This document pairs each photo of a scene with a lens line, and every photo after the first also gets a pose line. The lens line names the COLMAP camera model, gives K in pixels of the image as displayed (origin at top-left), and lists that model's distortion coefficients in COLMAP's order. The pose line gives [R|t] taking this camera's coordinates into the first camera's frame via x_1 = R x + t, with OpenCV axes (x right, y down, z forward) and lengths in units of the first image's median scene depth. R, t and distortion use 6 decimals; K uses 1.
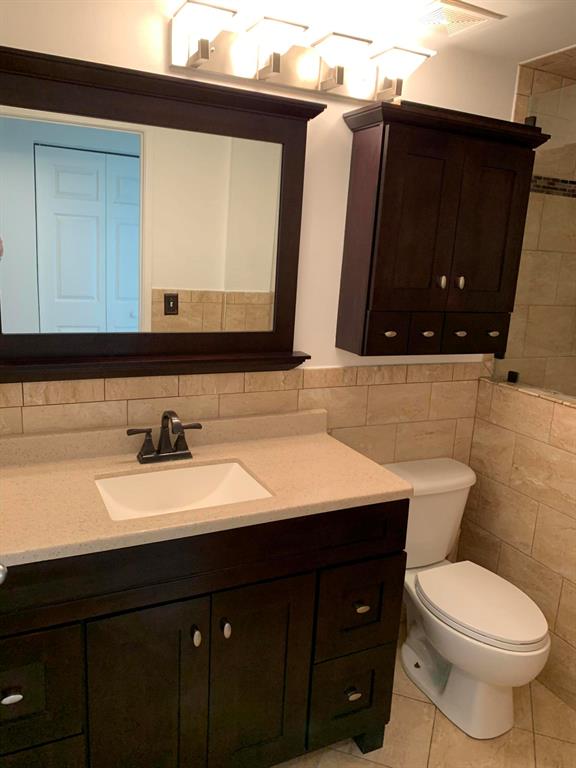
lens RADIAL K [[593.0, 0, 300.2], [0, 593.0, 380.9], [0, 0, 1]] dist [0.030277, -0.039391]
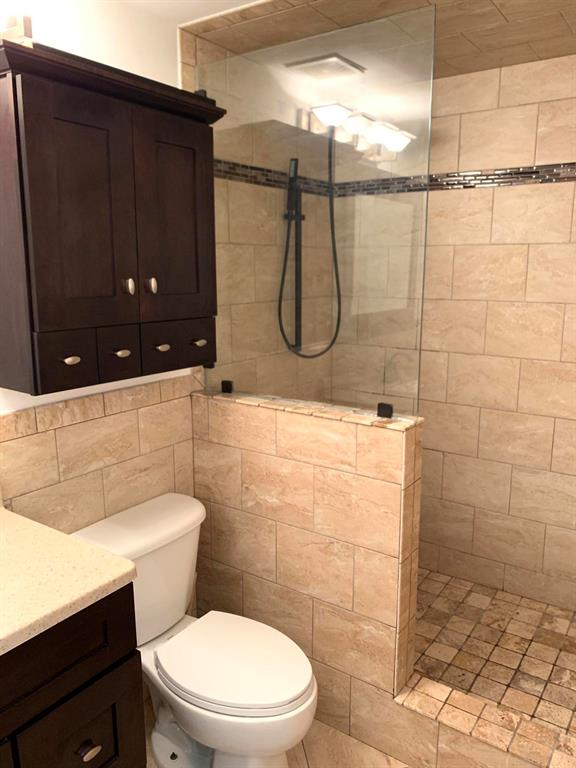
lens RADIAL K [[588.6, 0, 275.5], [0, 588.6, 379.9], [0, 0, 1]] dist [0.067508, -0.136250]
pose [[0.889019, -0.149174, 0.432889, 0.046130], [0.152224, 0.987954, 0.027829, -0.031636], [-0.431826, 0.041155, 0.901017, 0.187465]]
